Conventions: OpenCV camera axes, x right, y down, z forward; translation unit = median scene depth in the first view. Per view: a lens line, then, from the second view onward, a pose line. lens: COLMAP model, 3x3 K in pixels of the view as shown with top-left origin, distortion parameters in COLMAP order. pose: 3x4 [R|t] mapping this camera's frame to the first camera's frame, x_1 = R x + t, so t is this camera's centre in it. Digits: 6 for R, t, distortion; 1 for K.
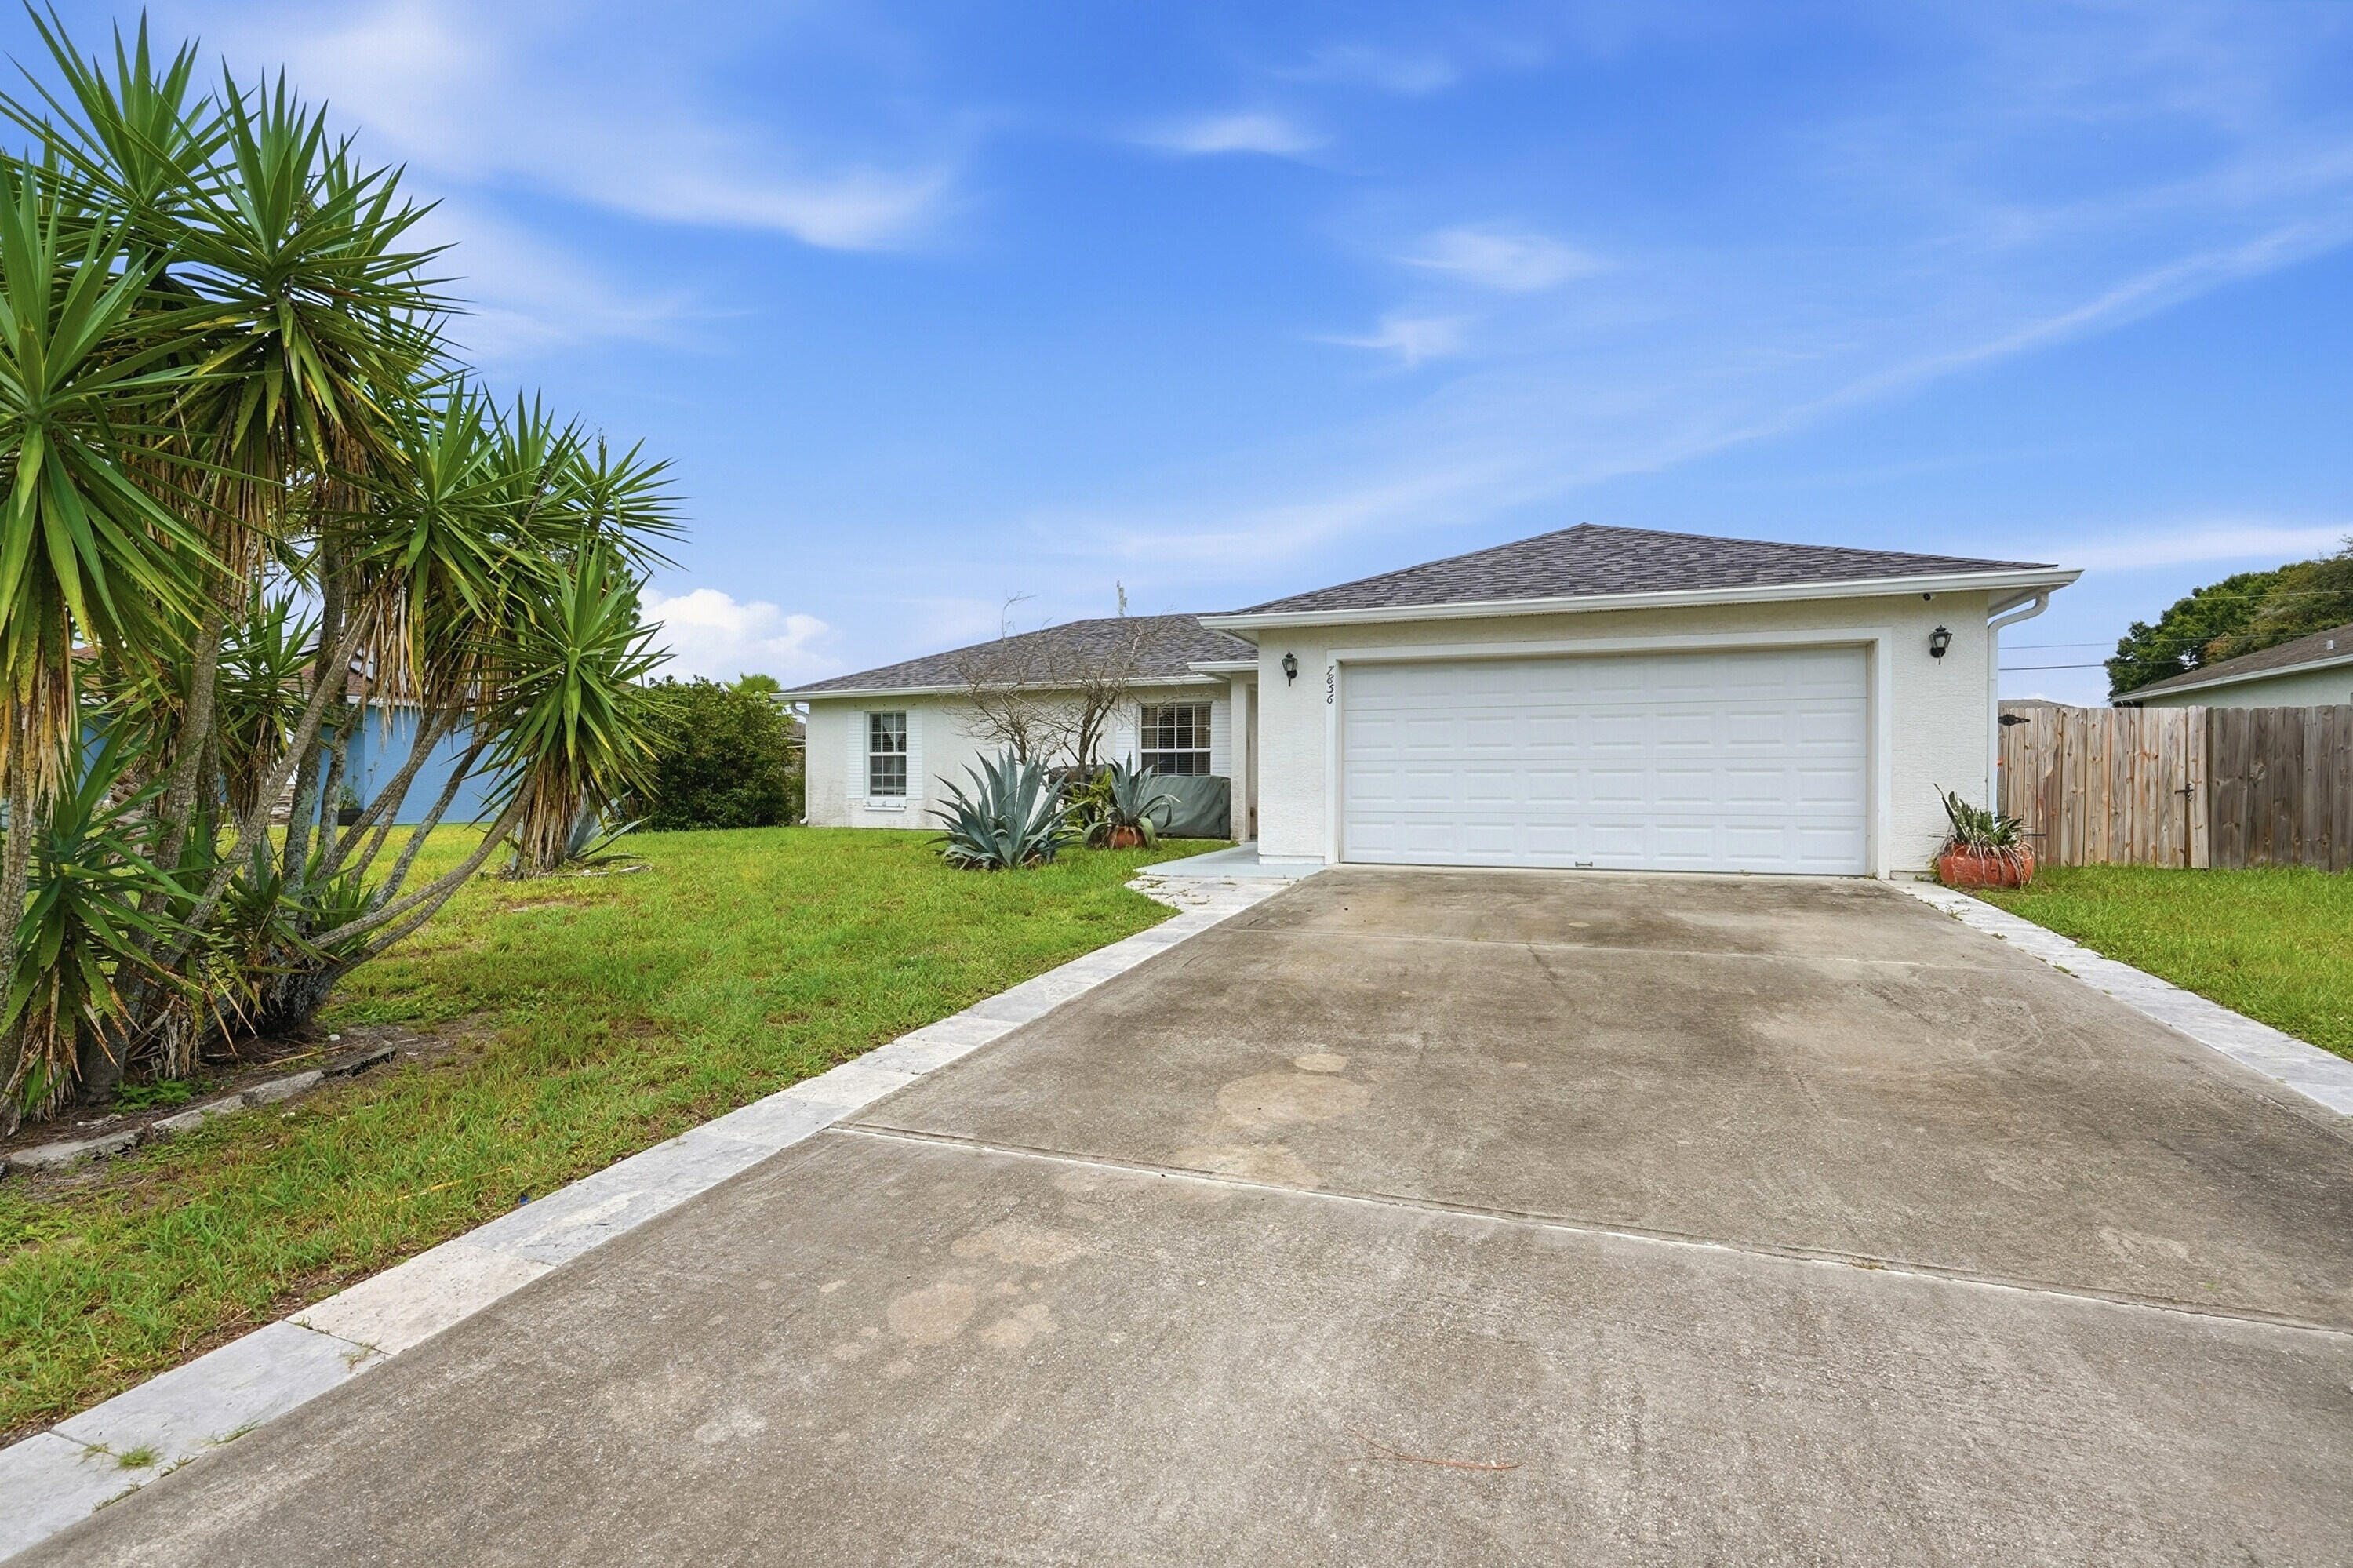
lens RADIAL K [[1066.8, 0, 1183.6], [0, 1066.8, 789.7], [0, 0, 1]] dist [-0.005753, 0.001478]
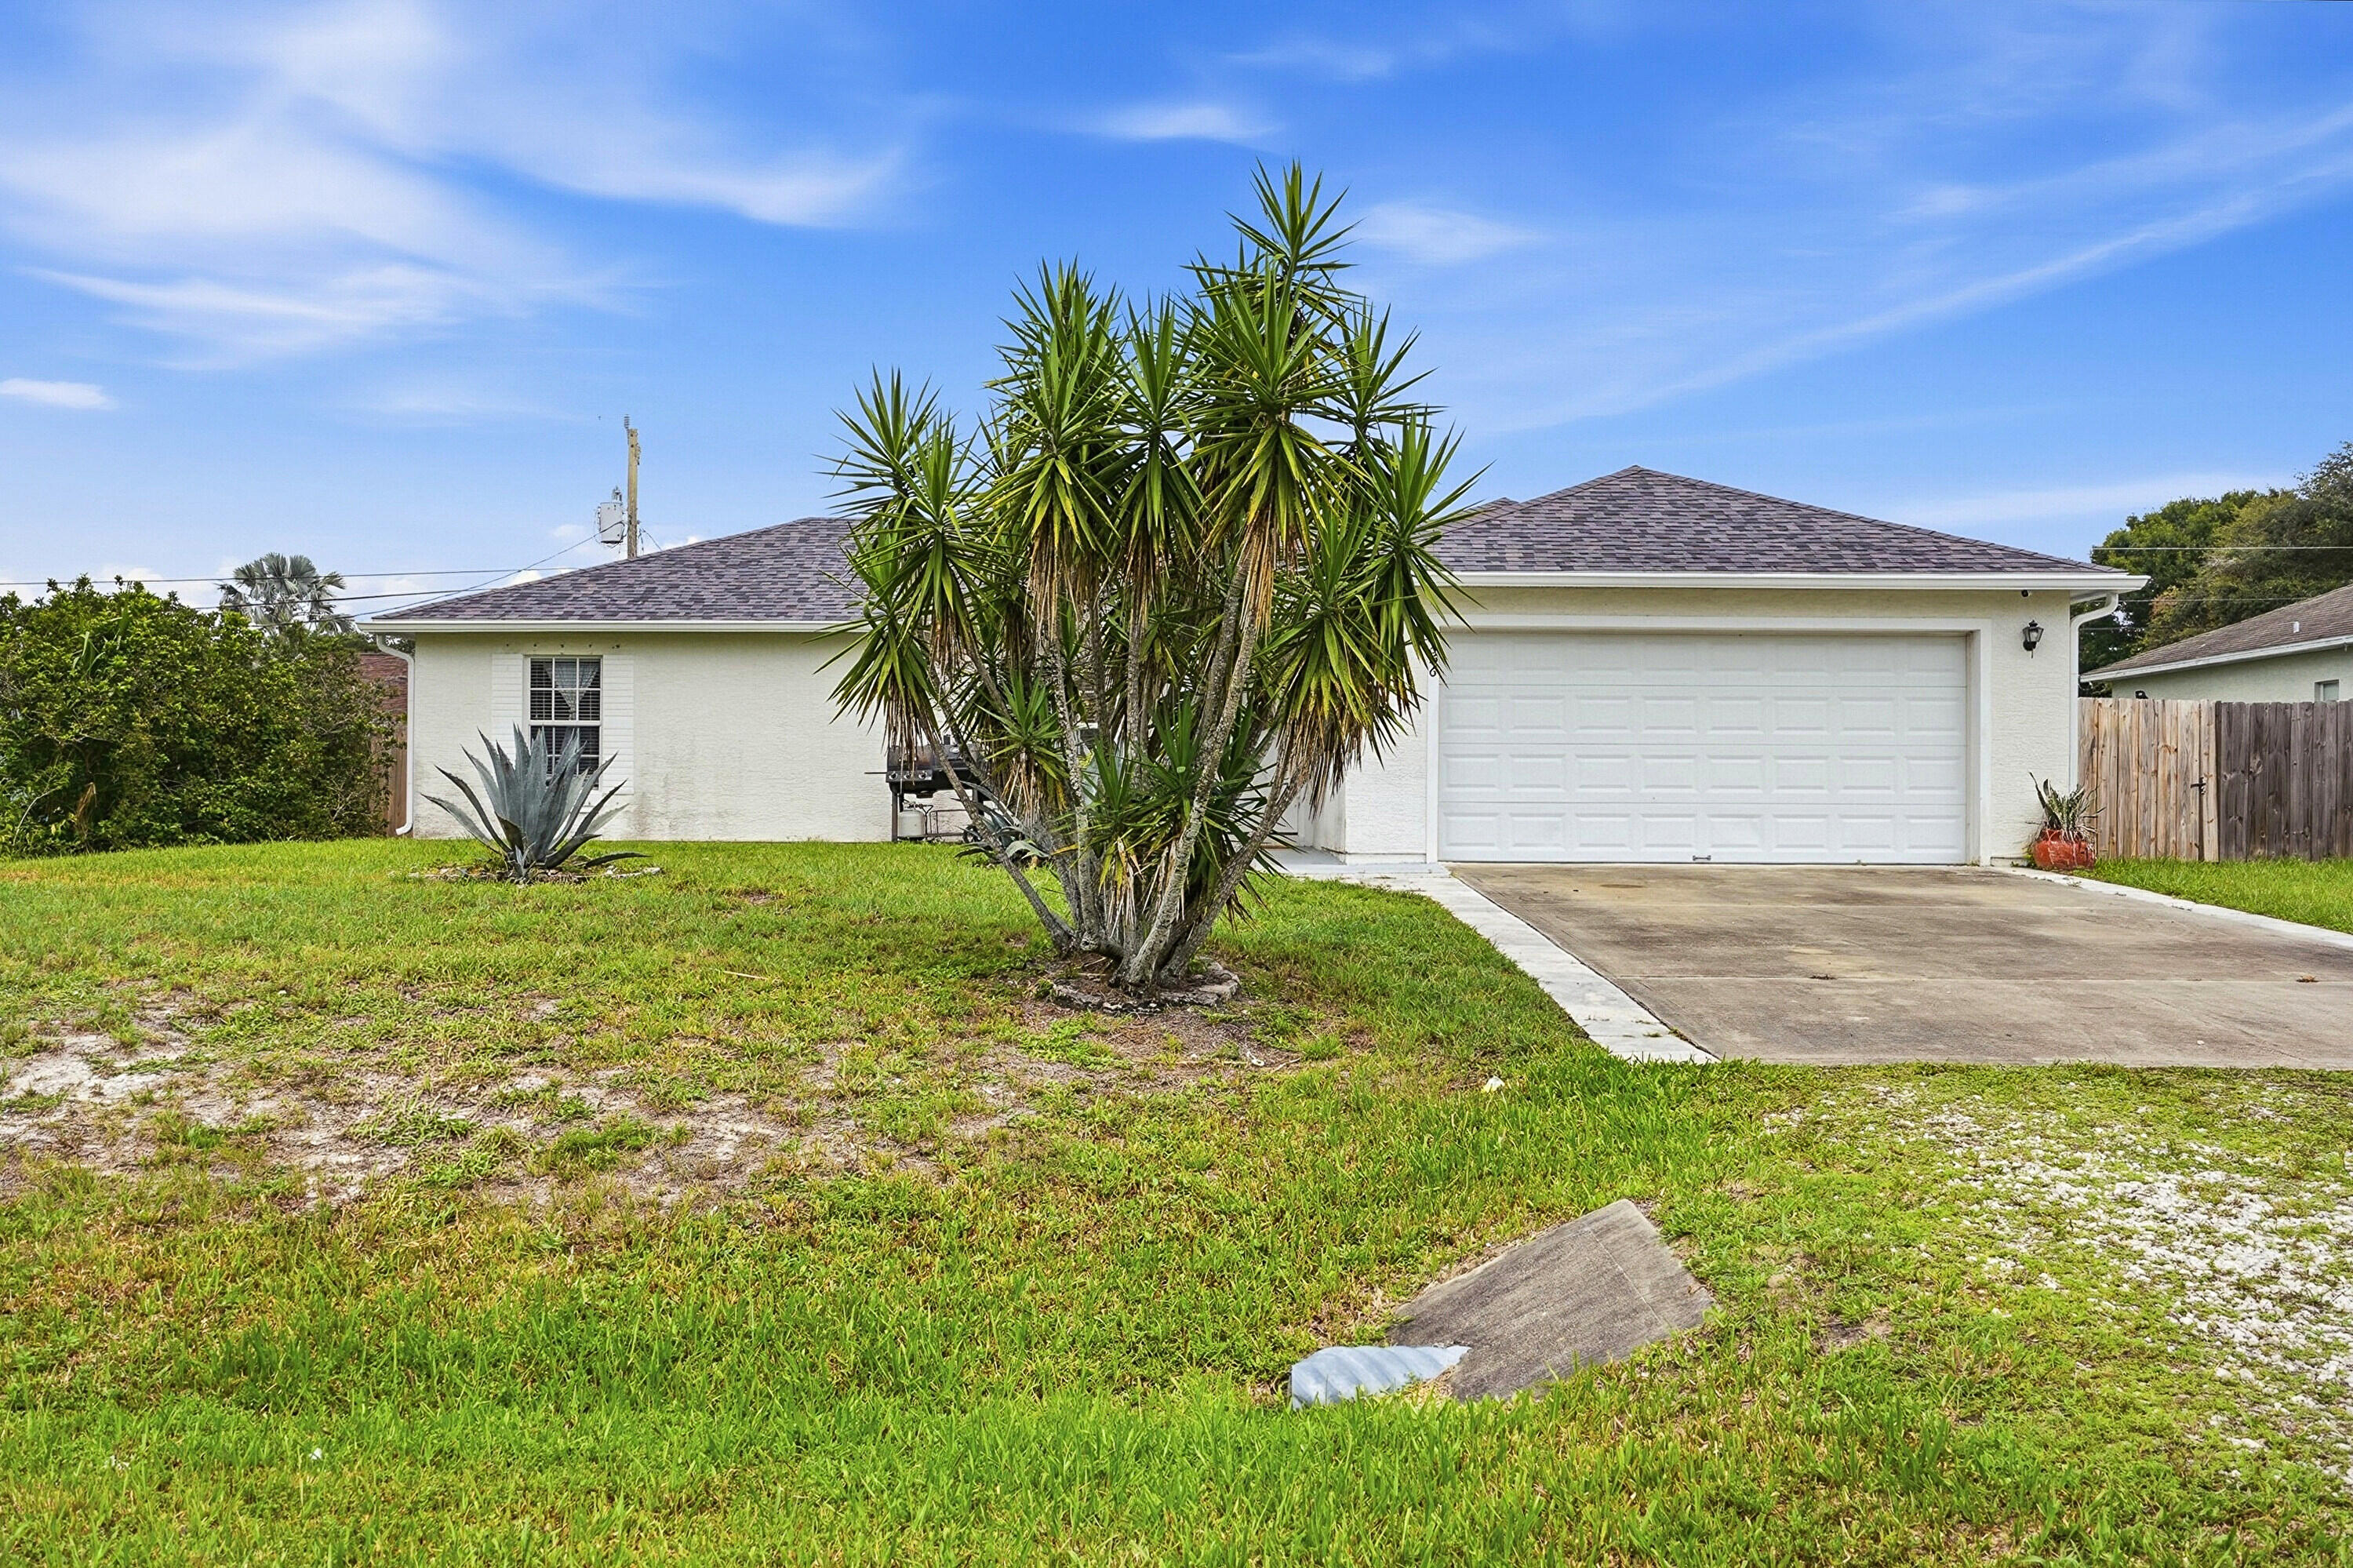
lens RADIAL K [[2172.8, 0, 1167.5], [0, 2172.8, 780.1], [0, 0, 1]] dist [0.000845, 0.000000]
pose [[0.936503, 0.007539, 0.350579, -0.664118], [-0.003669, 0.999925, -0.011702, 0.023924], [-0.350641, 0.009673, 0.936460, -0.556827]]
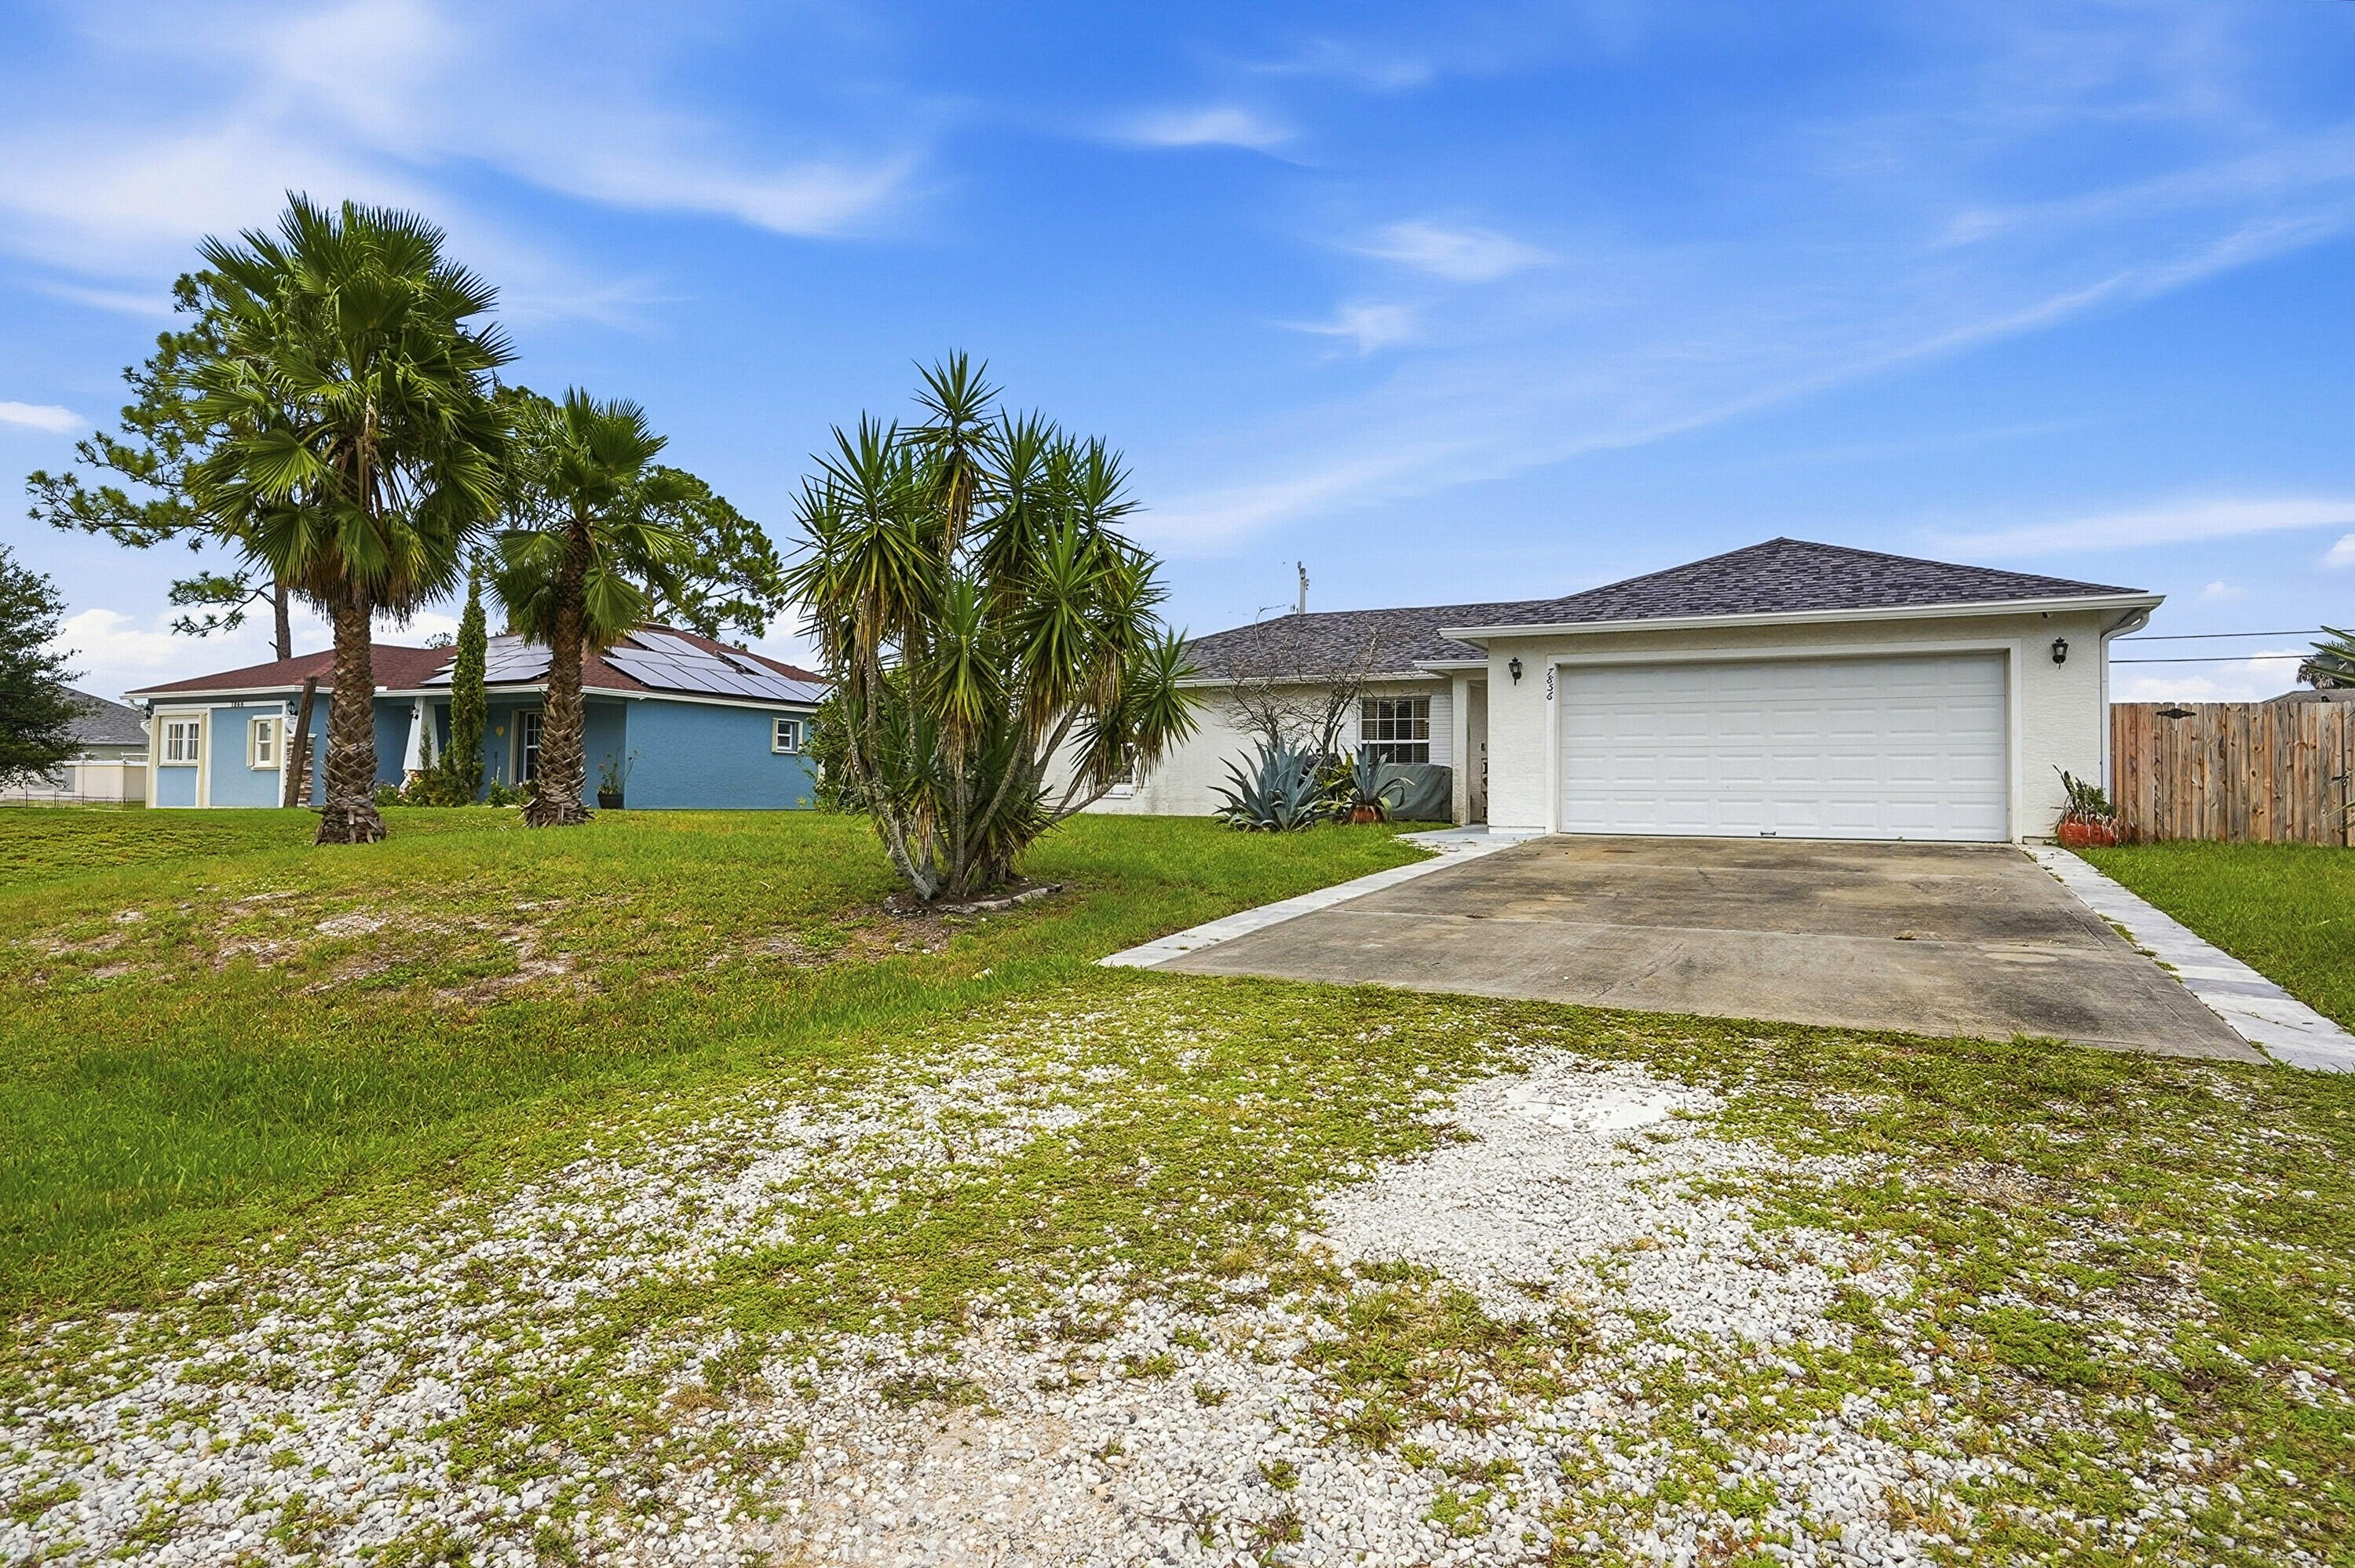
lens RADIAL K [[1351.9, 0, 1181.5], [0, 1351.9, 747.5], [0, 0, 1]] dist [0.009467, 0.000674]
pose [[0.993515, 0.003922, -0.113630, -0.098928], [-0.008322, 0.999233, -0.038272, 0.033897], [0.113392, 0.038969, 0.992786, -0.545260]]
